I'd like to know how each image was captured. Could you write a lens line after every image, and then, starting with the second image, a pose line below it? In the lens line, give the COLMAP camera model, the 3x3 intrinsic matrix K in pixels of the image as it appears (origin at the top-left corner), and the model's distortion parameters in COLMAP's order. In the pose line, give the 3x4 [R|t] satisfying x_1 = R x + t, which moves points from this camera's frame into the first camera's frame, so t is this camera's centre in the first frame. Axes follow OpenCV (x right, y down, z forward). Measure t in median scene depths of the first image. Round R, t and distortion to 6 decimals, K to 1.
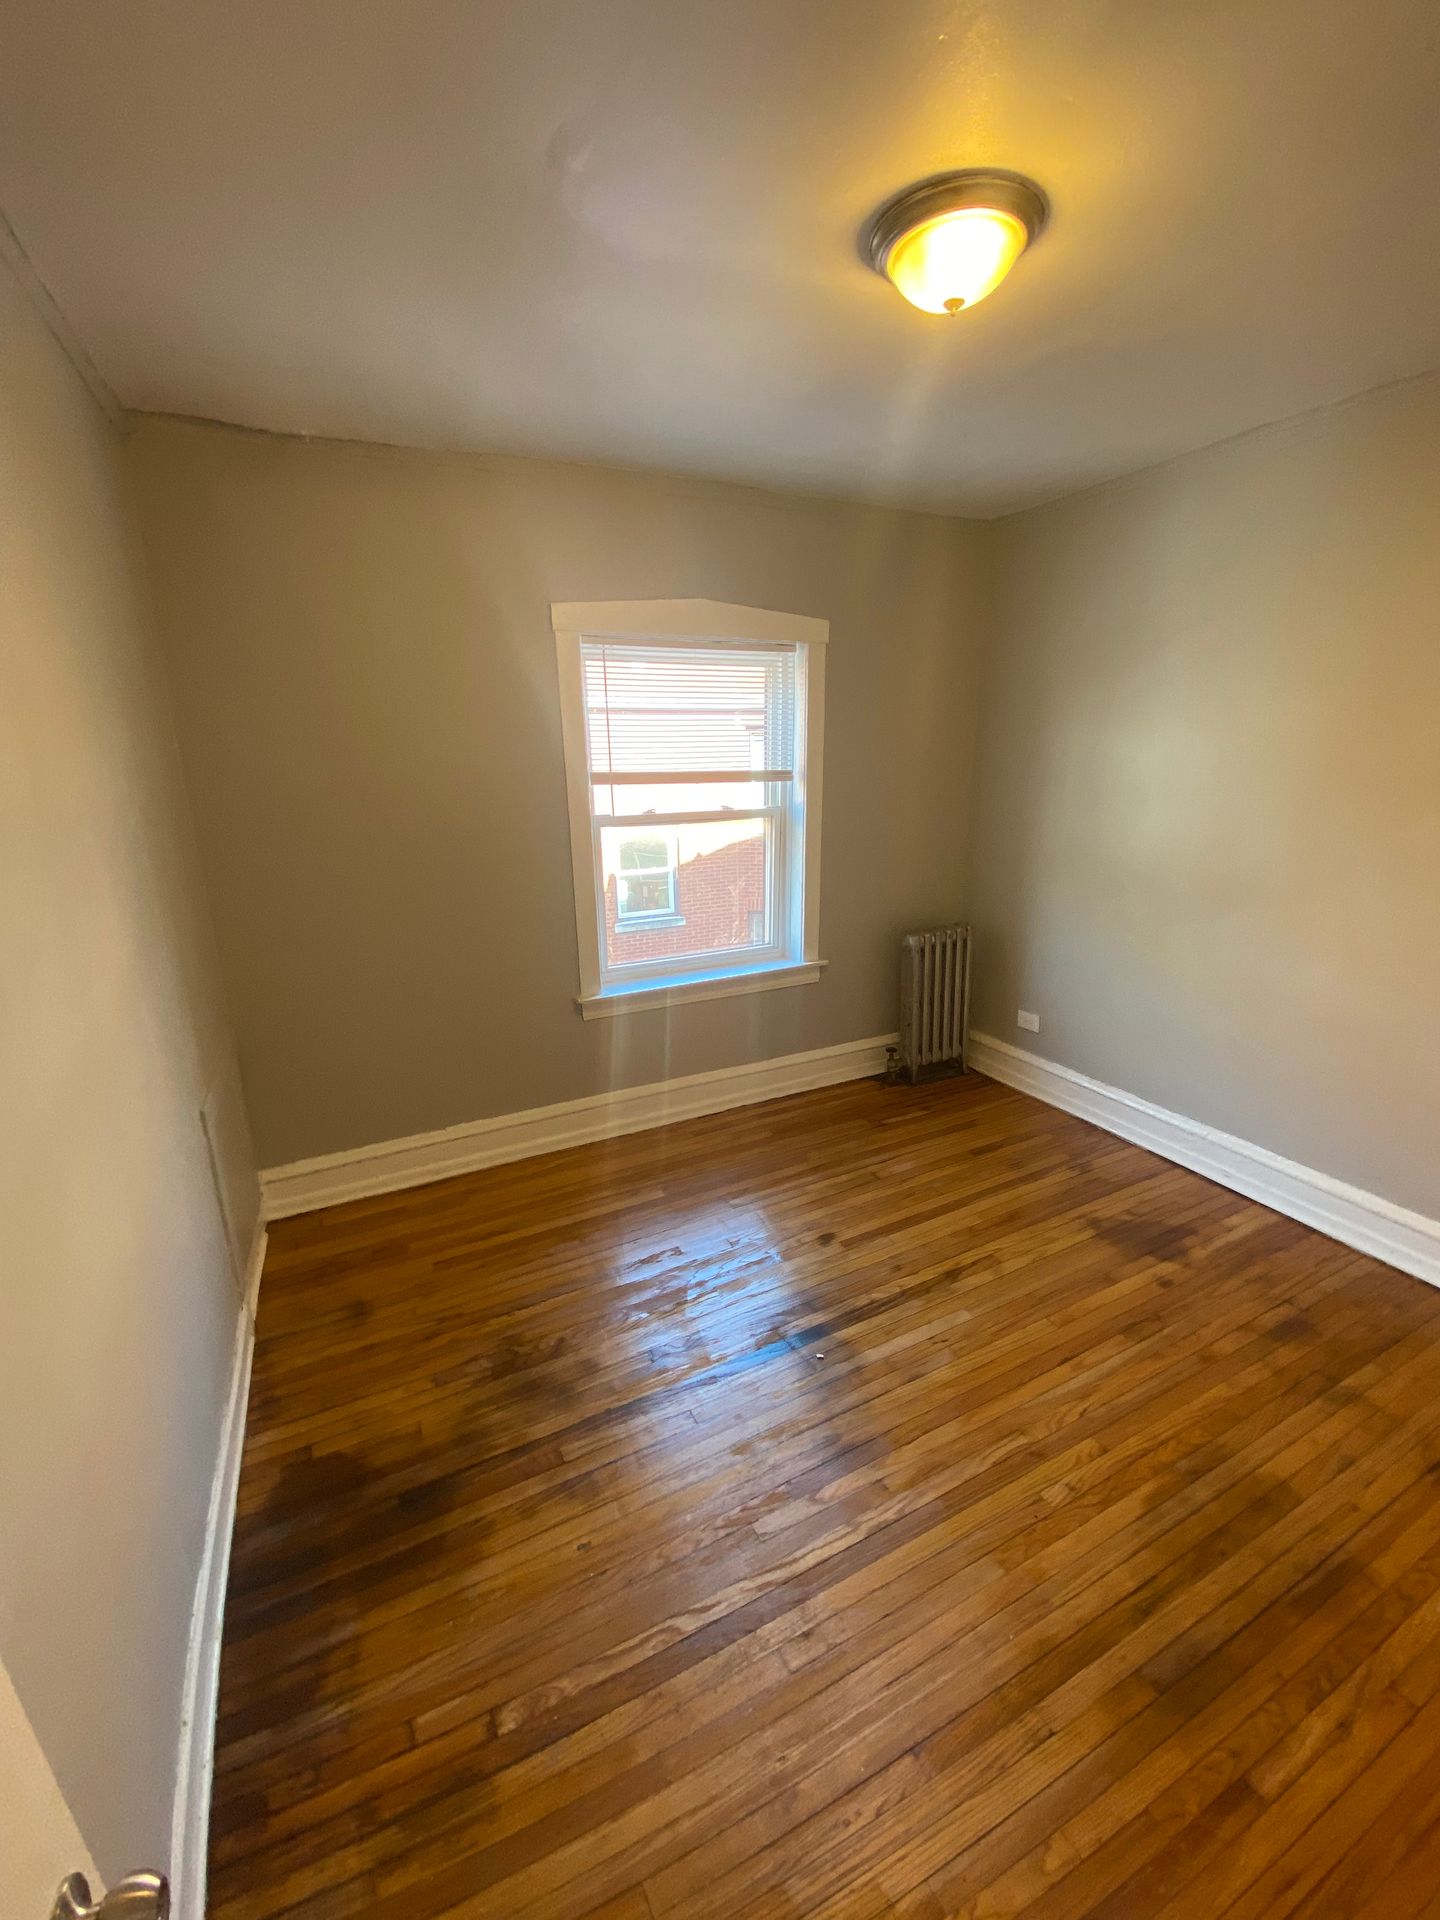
lens RADIAL K [[770.1, 0, 720.5], [0, 770.1, 950.3], [0, 0, 1]] dist [0.000851, -0.013872]
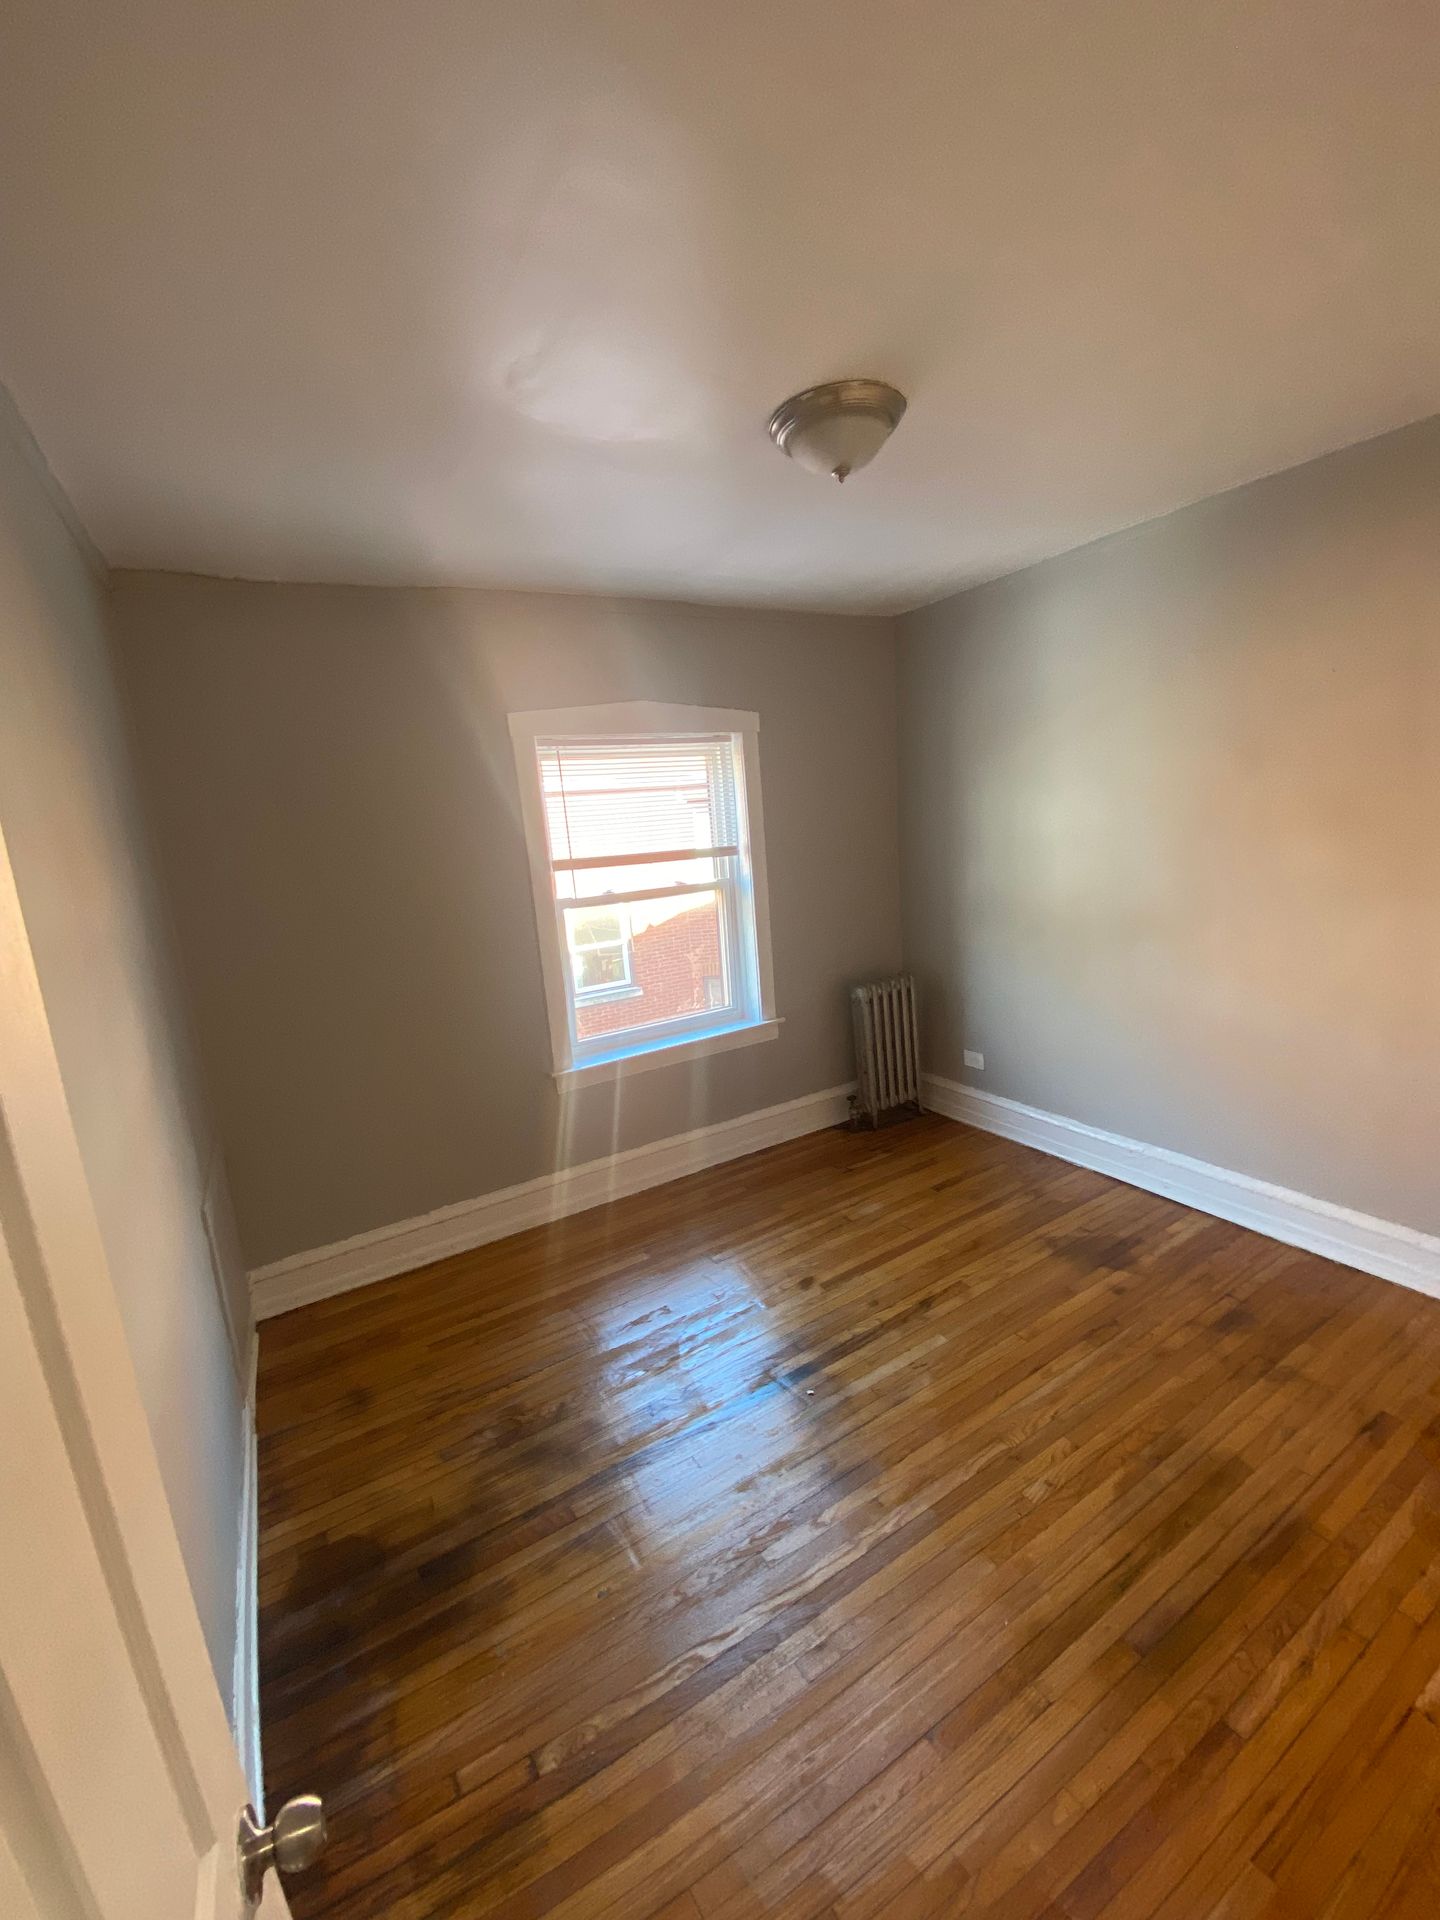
lens RADIAL K [[770.1, 0, 720.5], [0, 770.1, 950.3], [0, 0, 1]] dist [0.000851, -0.013872]
pose [[0.995229, -0.073914, 0.063693, -0.018701], [0.079079, 0.993424, -0.082796, 0.001653], [-0.057154, 0.087438, 0.994529, -0.115255]]
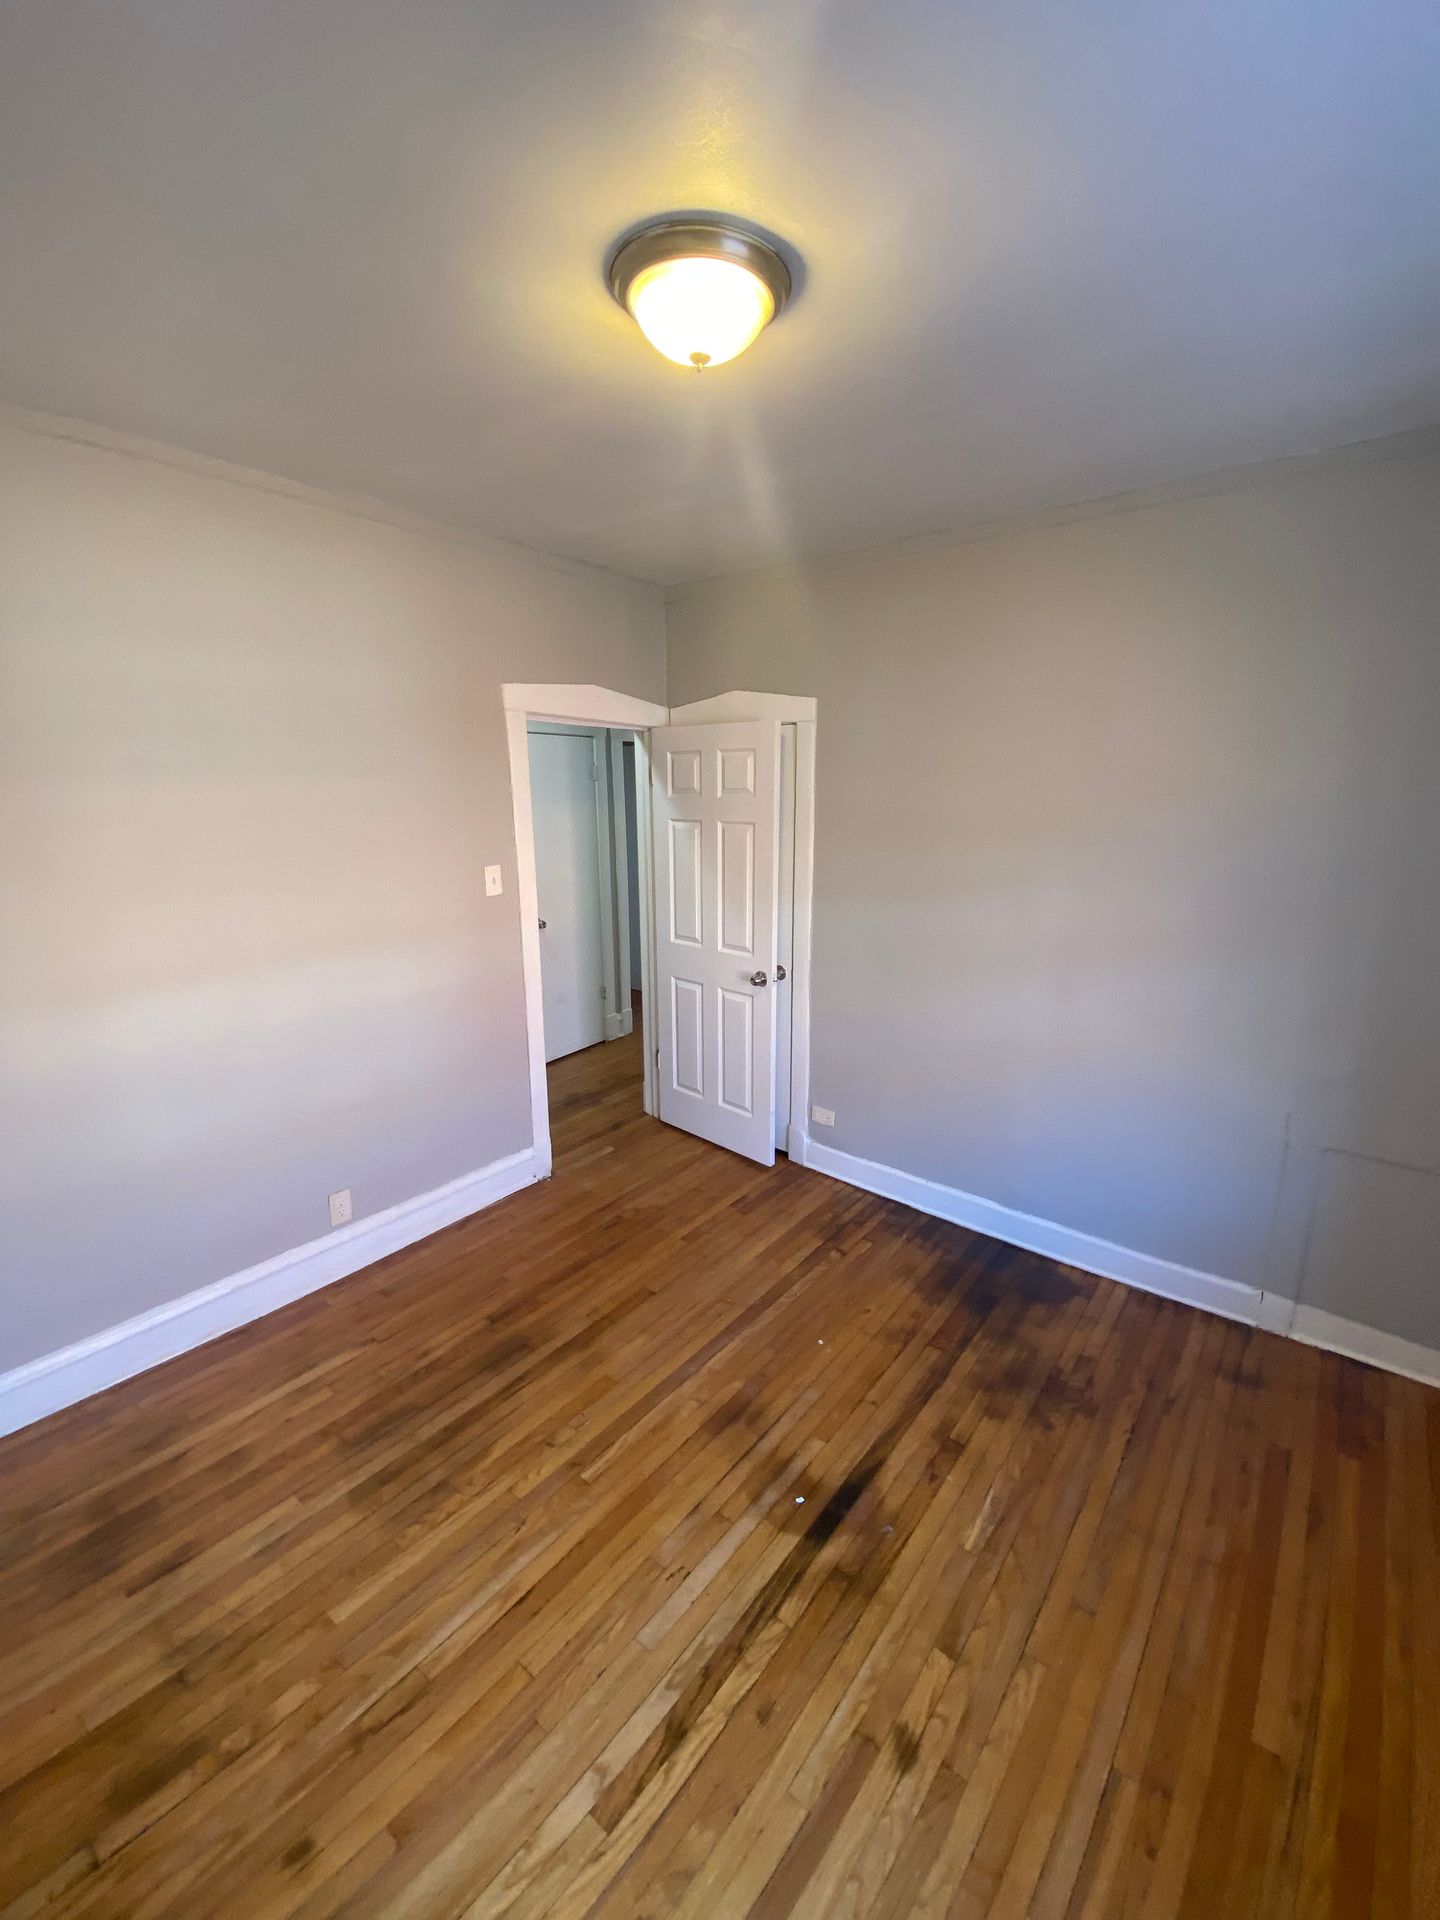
lens RADIAL K [[770.1, 0, 720.5], [0, 770.1, 950.3], [0, 0, 1]] dist [0.000851, -0.013872]
pose [[-0.903607, 0.115945, -0.412373, 0.584329], [-0.086014, 0.893954, 0.439827, -0.484095], [0.419639, 0.432900, -0.797810, 1.622454]]
